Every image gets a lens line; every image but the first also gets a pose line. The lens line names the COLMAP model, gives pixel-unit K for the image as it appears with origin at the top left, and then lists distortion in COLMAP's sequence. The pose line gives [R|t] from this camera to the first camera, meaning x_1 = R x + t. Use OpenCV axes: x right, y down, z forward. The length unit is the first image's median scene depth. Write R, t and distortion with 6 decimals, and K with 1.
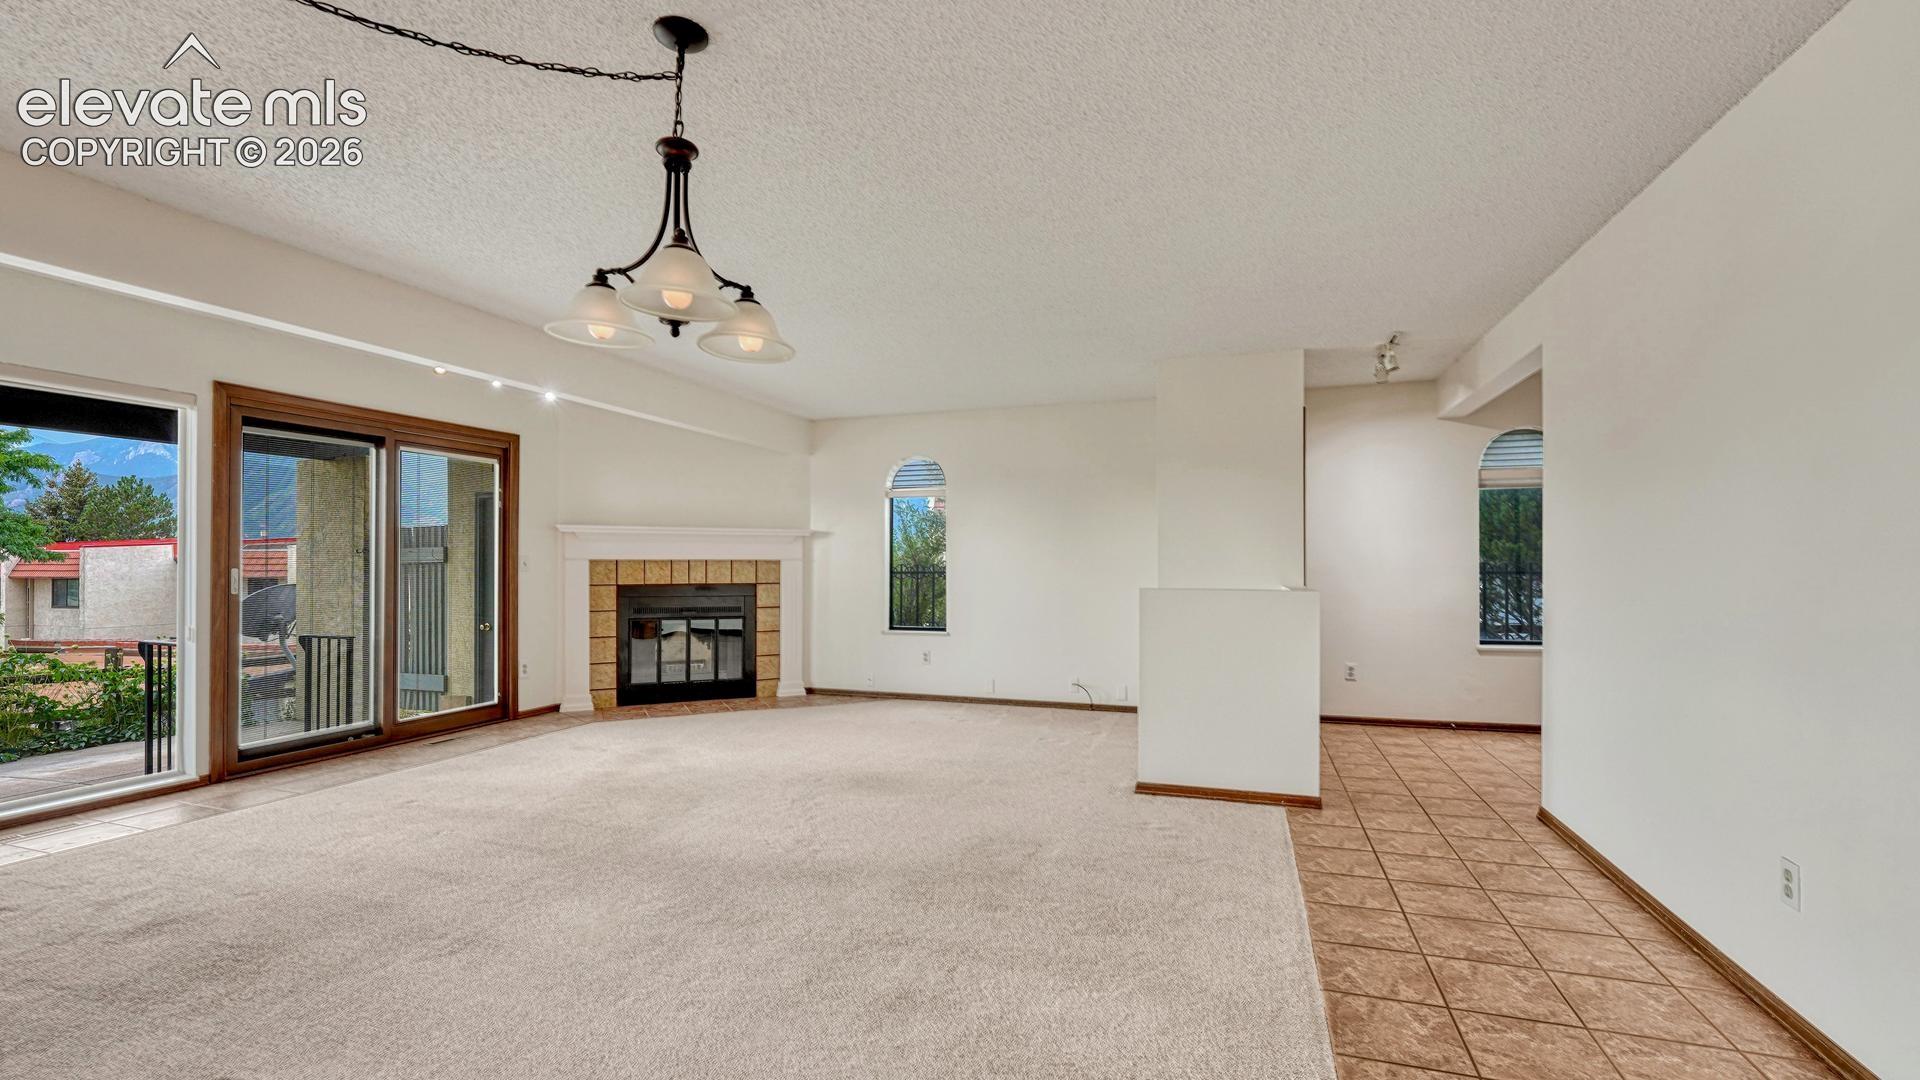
lens RADIAL K [[788.7, 0, 947.8], [0, 788.7, 538.0], [0, 0, 1]] dist [-0.008444, 0.000044]
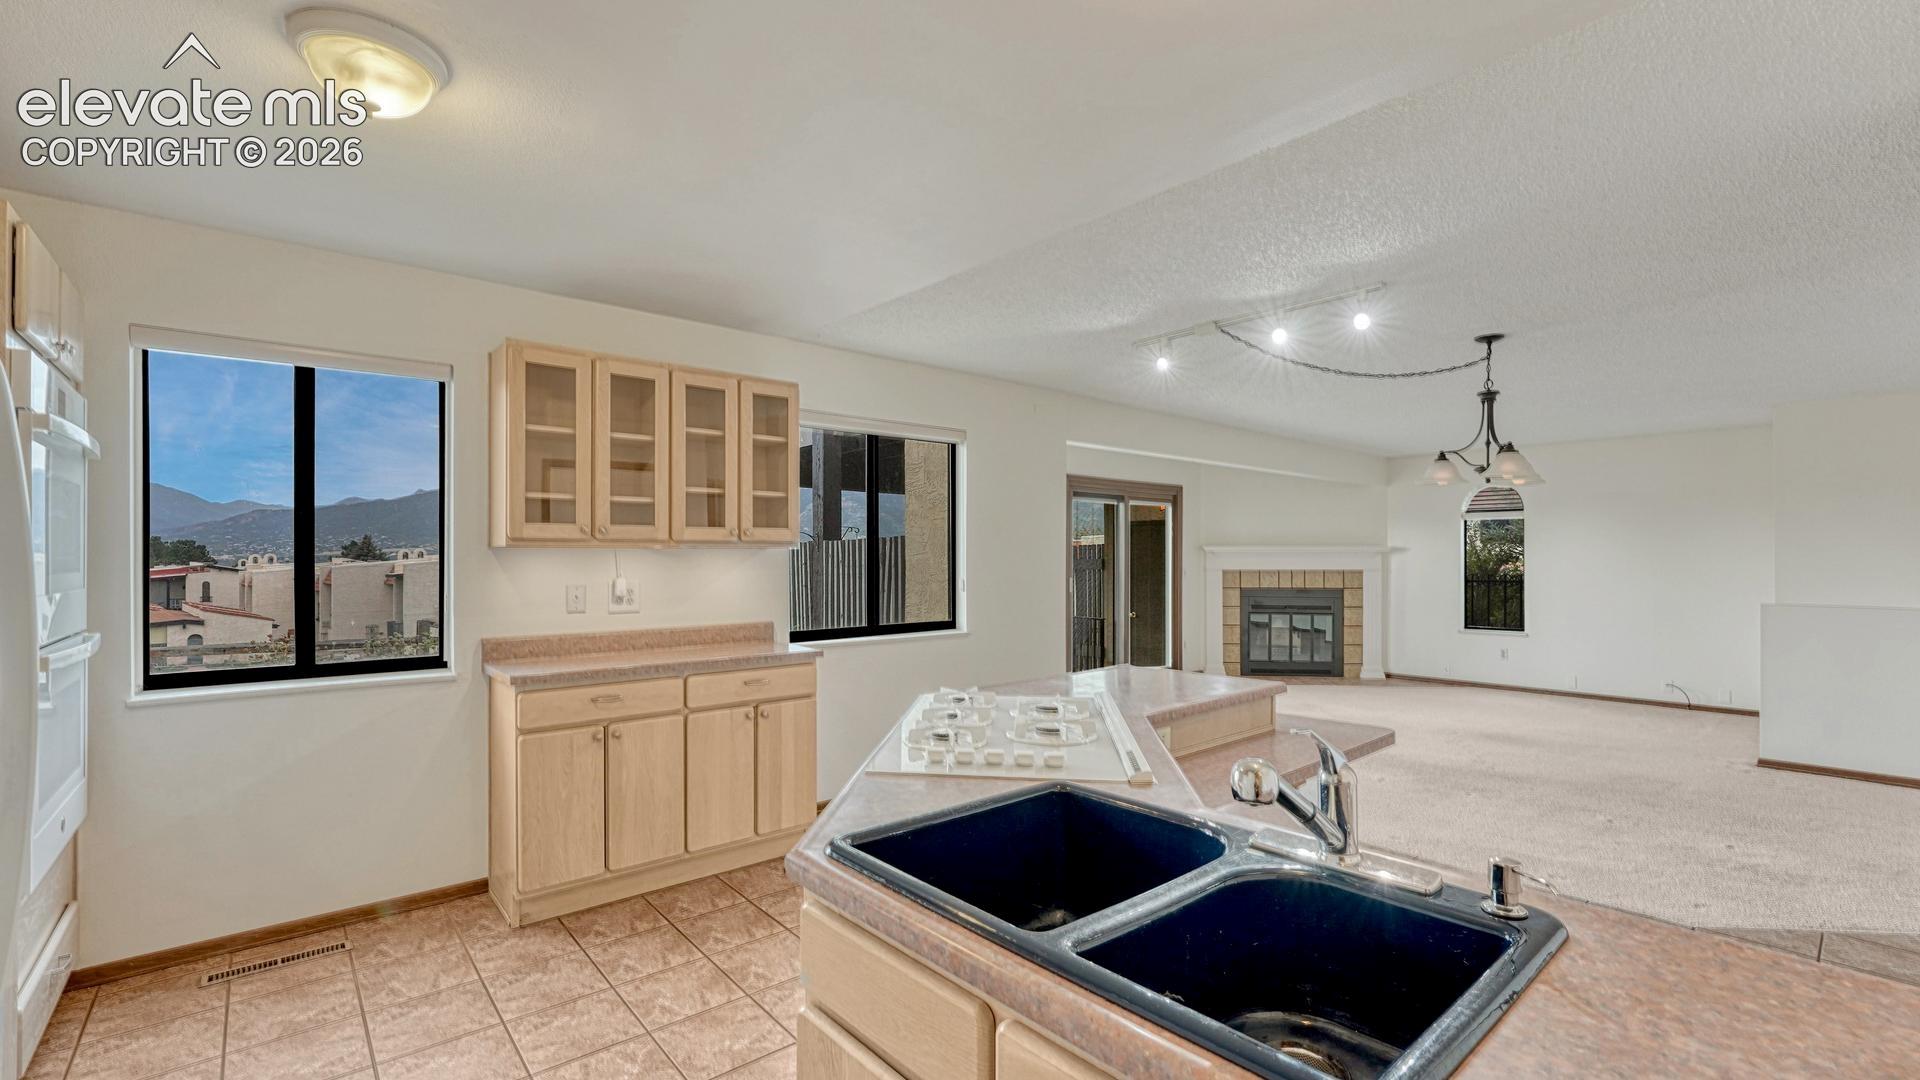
lens RADIAL K [[806.3, 0, 950.0], [0, 806.3, 549.3], [0, 0, 1]] dist [-0.009952, 0.000221]
pose [[0.871118, -0.001377, -0.491073, -0.167411], [0.013747, 0.999673, 0.021582, -0.045920], [0.490882, -0.025551, 0.870851, -0.478534]]
